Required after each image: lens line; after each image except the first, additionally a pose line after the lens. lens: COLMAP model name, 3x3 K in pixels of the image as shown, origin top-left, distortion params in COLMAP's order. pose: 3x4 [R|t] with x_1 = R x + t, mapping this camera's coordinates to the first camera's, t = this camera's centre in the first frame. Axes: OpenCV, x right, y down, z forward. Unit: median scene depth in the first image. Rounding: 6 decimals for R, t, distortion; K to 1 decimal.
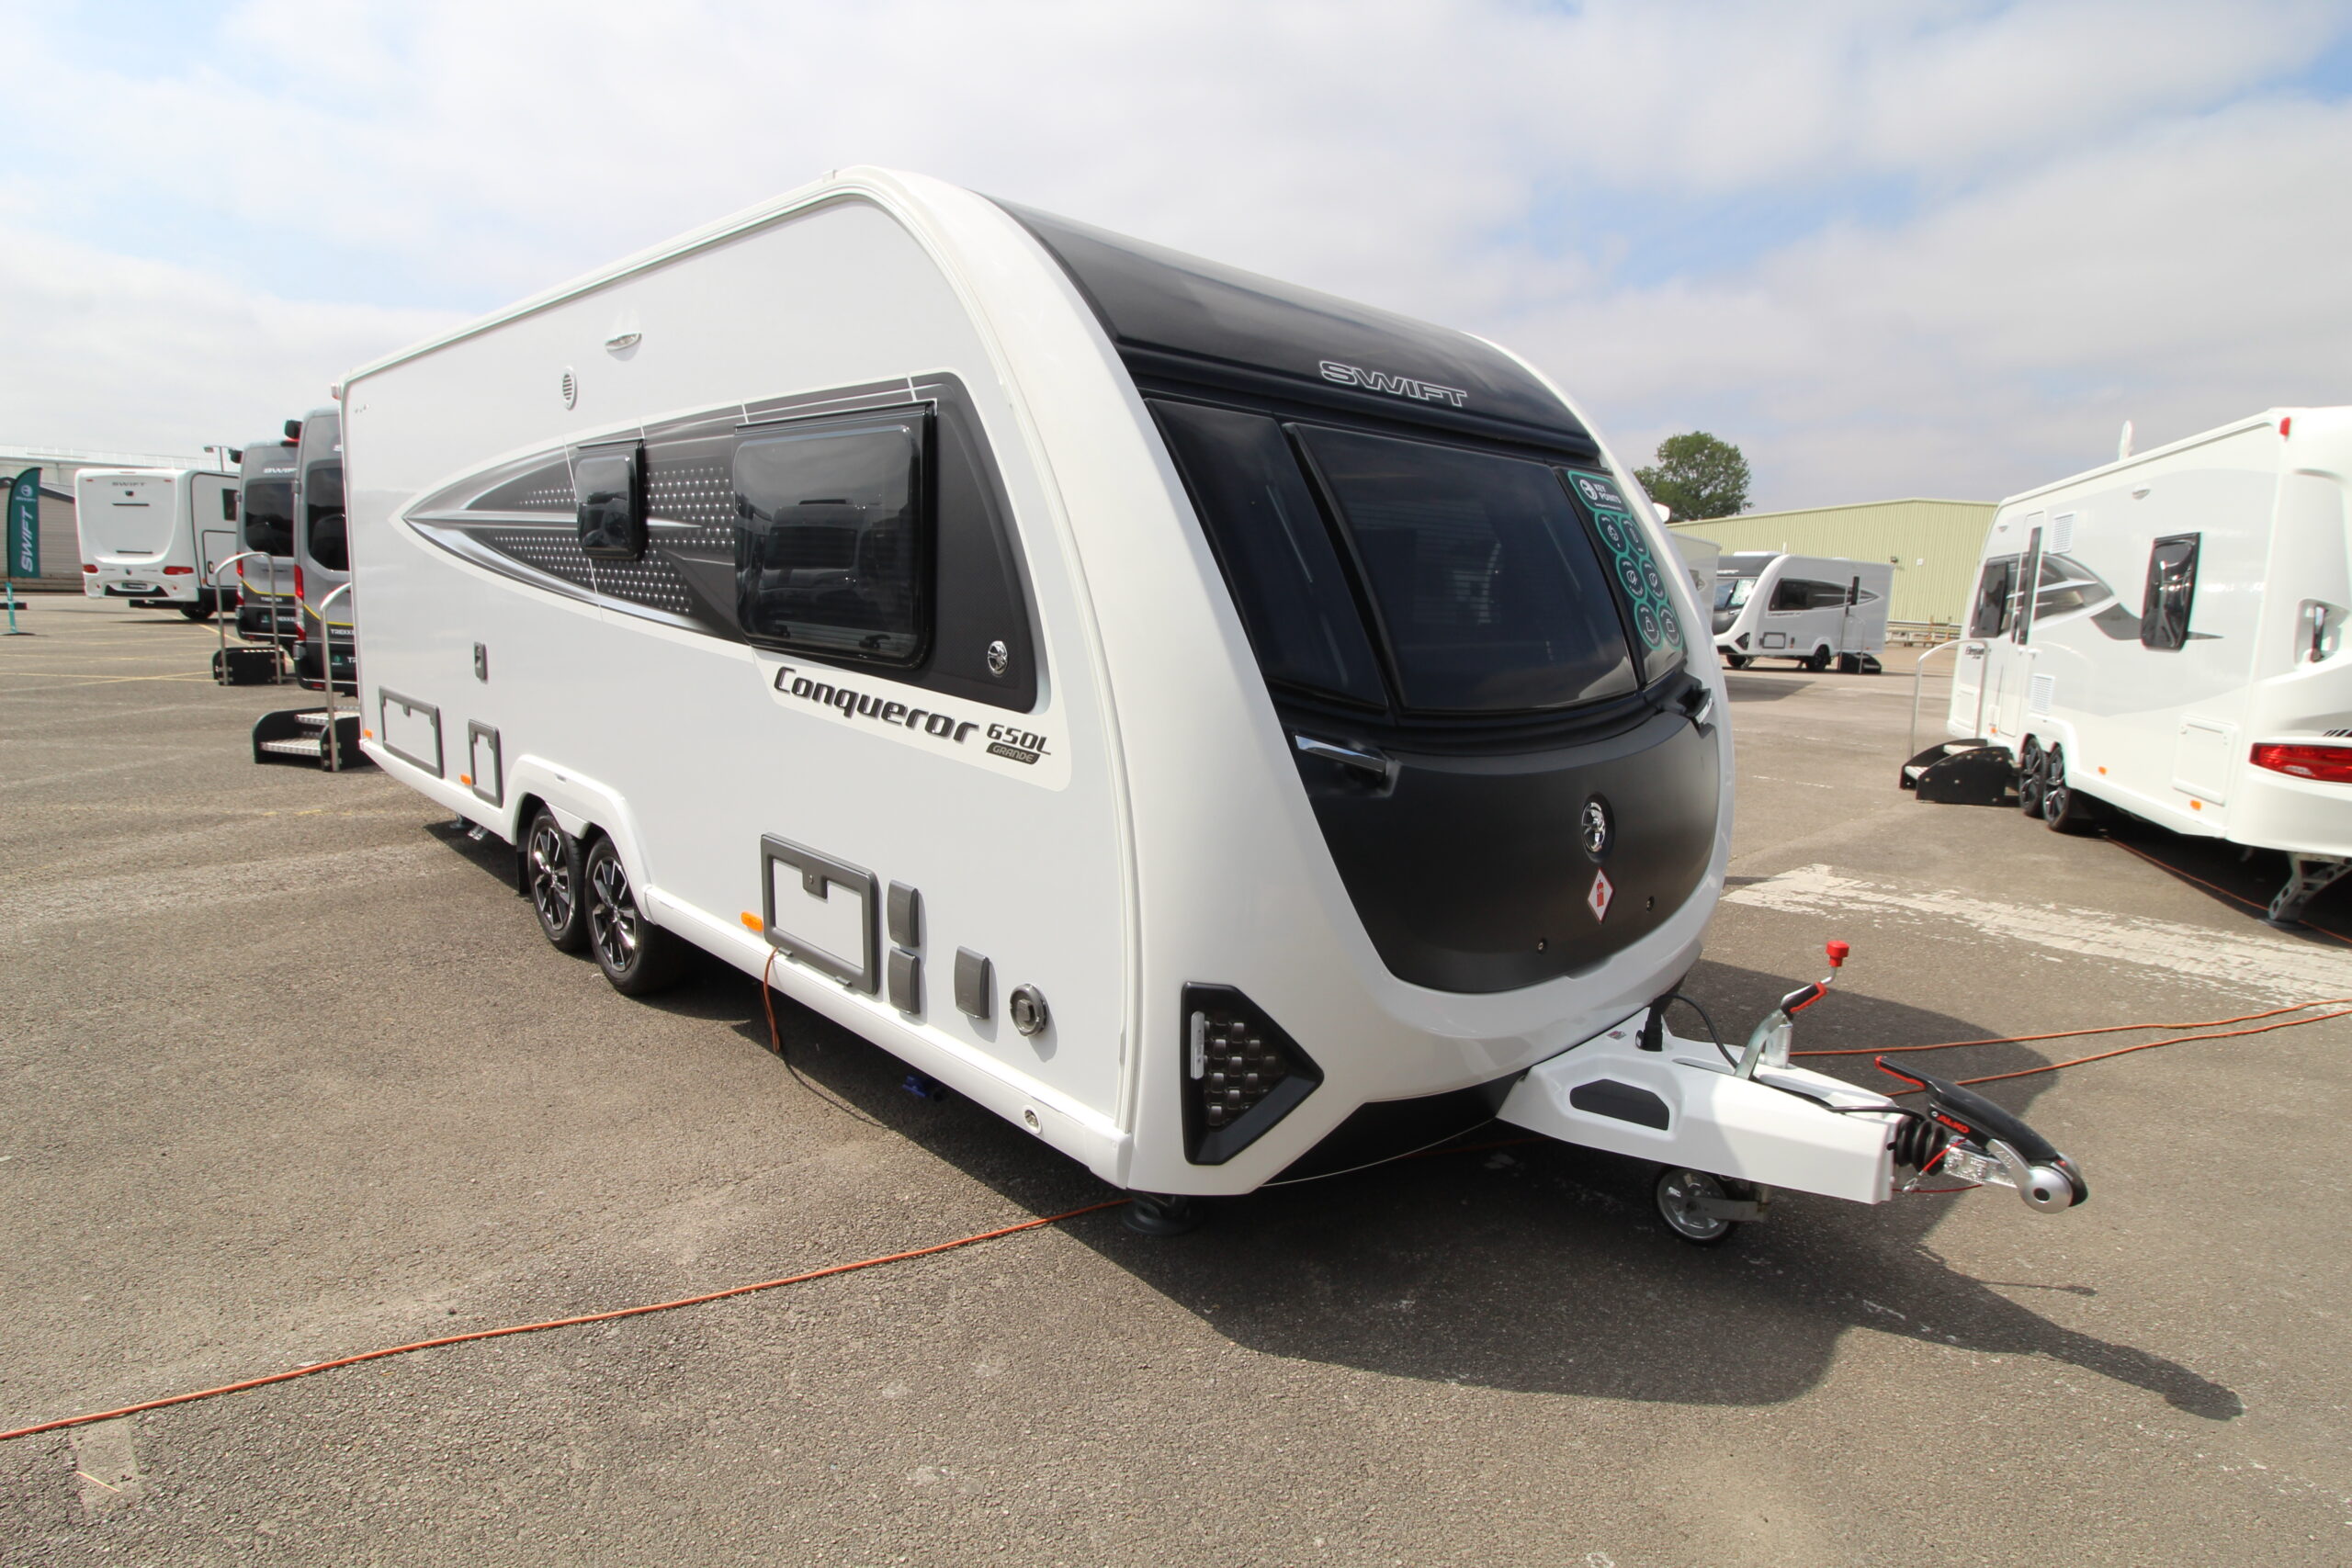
lens RADIAL K [[1223.7, 0, 1178.8], [0, 1223.7, 745.8], [0, 0, 1]] dist [-0.000075, -0.000001]
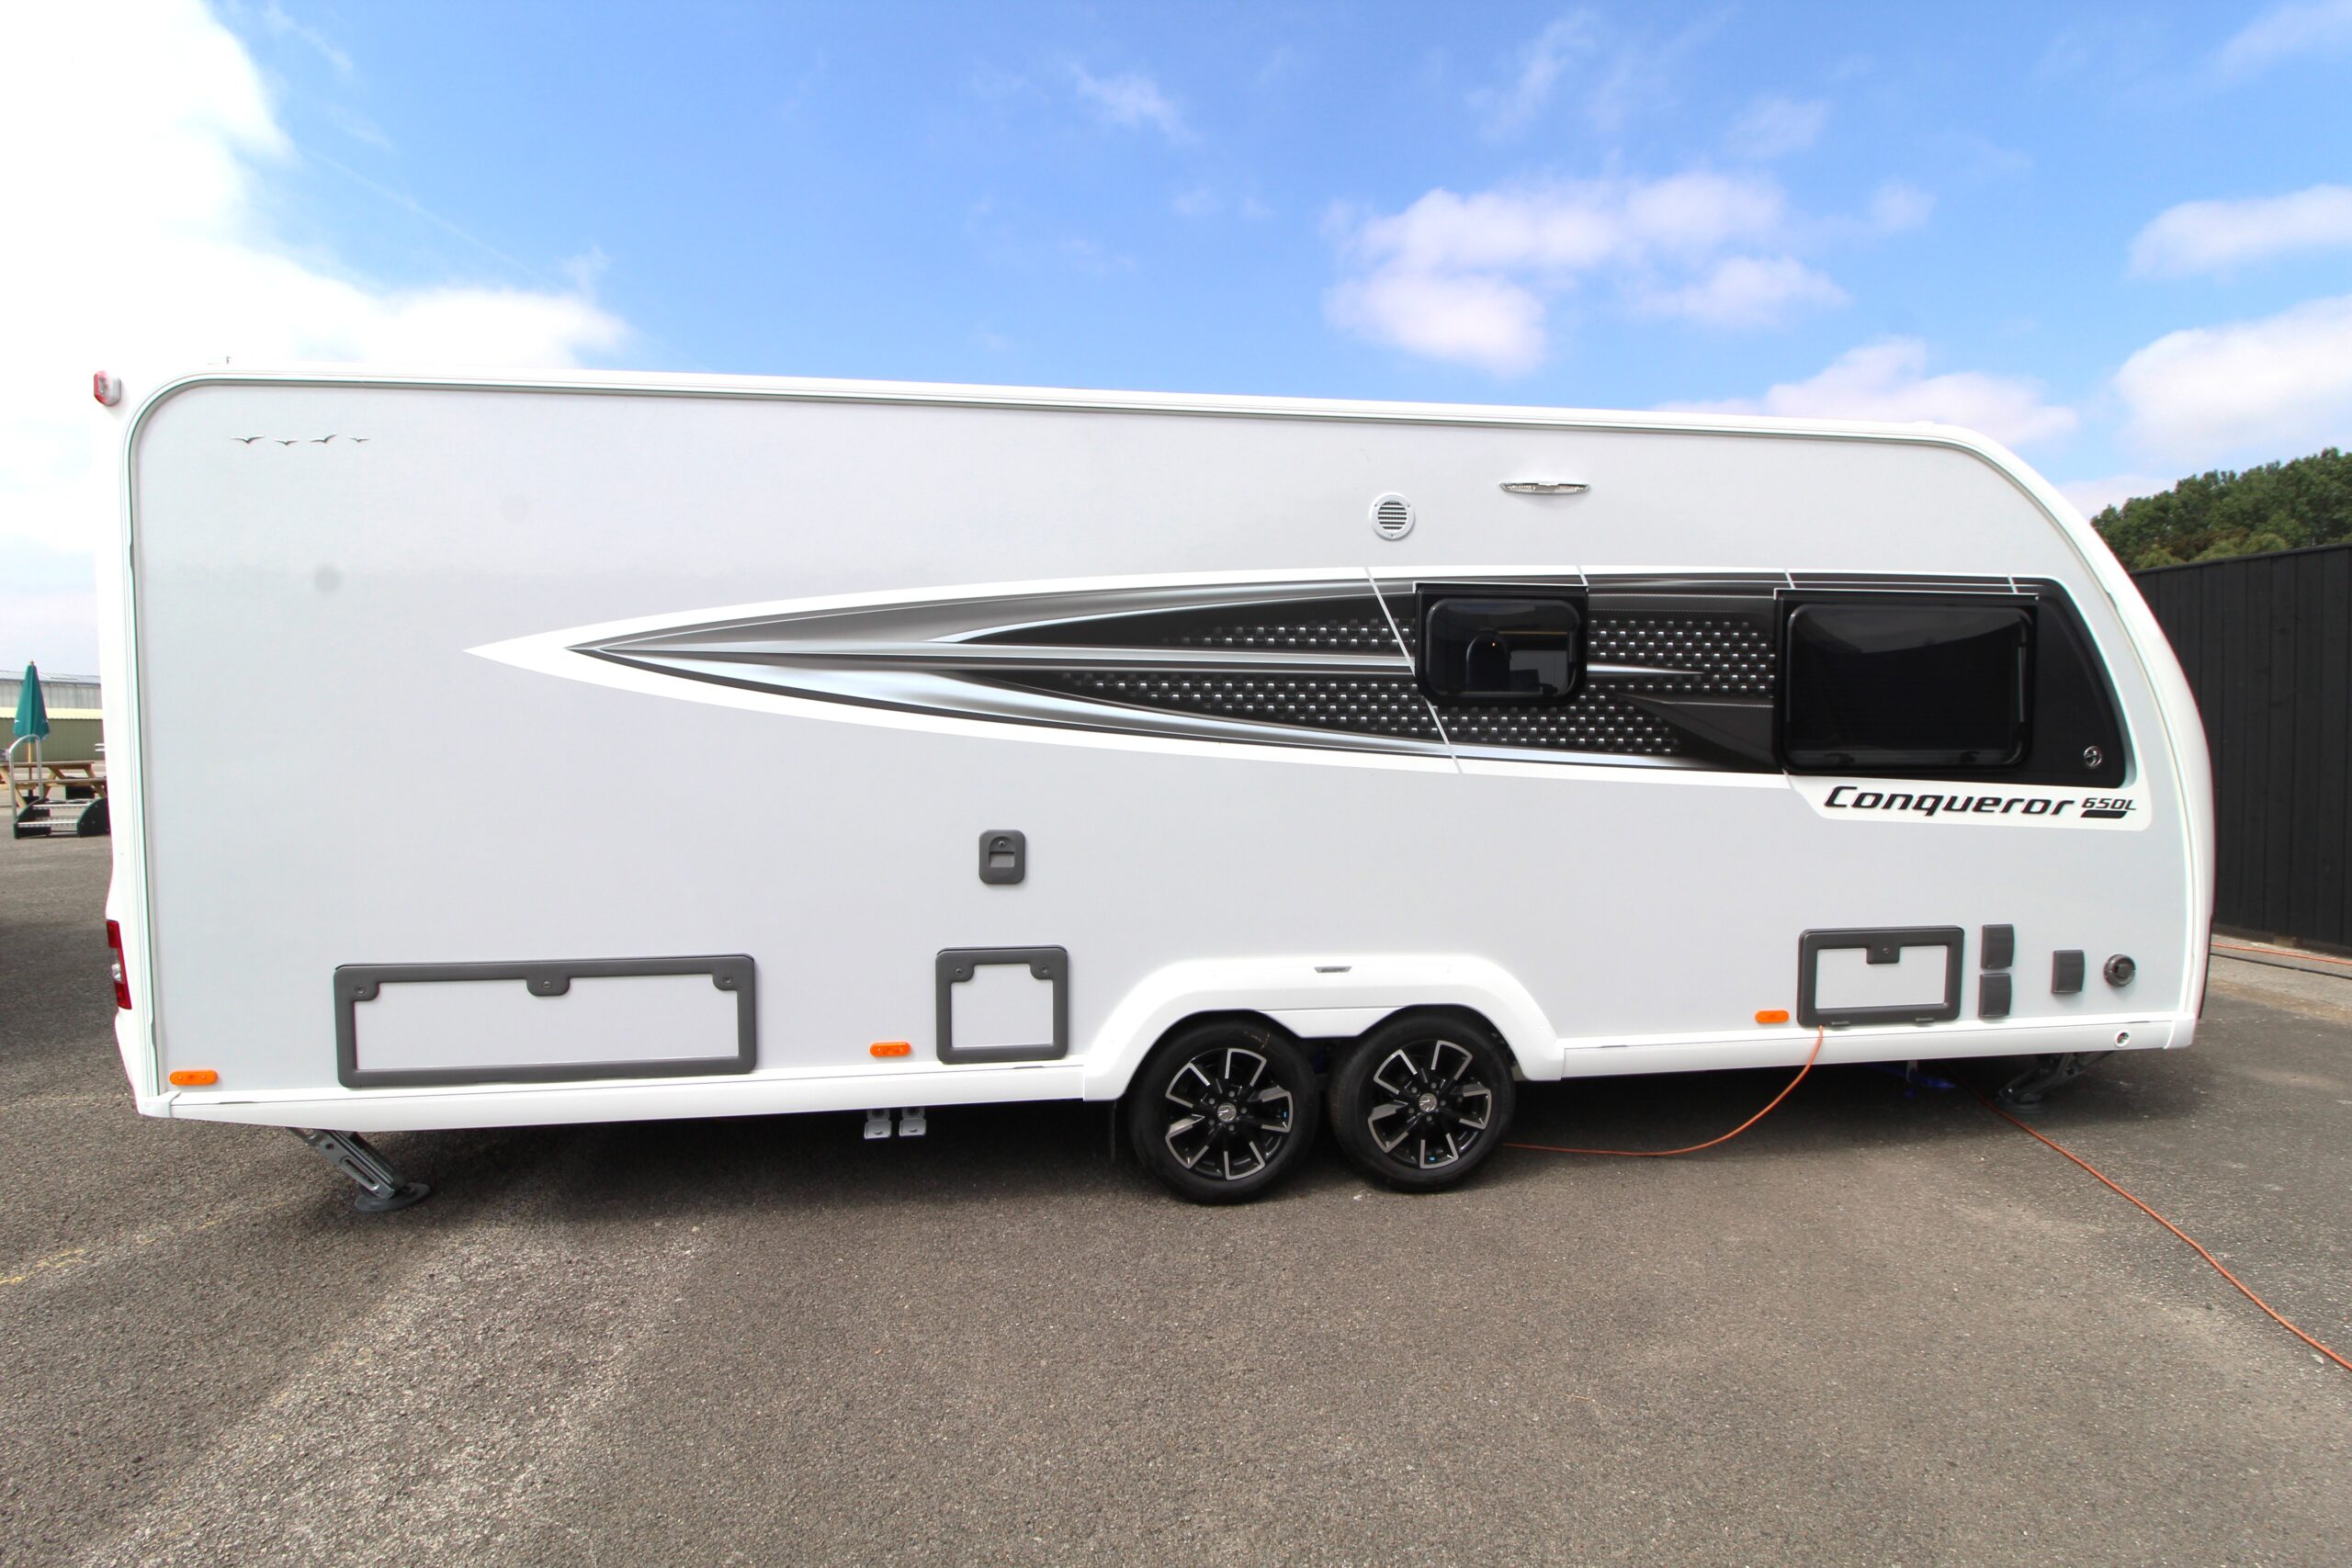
lens RADIAL K [[1094.1, 0, 1188.5], [0, 1094.1, 767.8], [0, 0, 1]] dist [-0.001938, -0.012553]
pose [[0.605140, -0.061034, 0.793776, -1.776668], [0.134493, 0.990564, -0.026366, -0.159436], [-0.784677, 0.122713, 0.607638, 0.944308]]
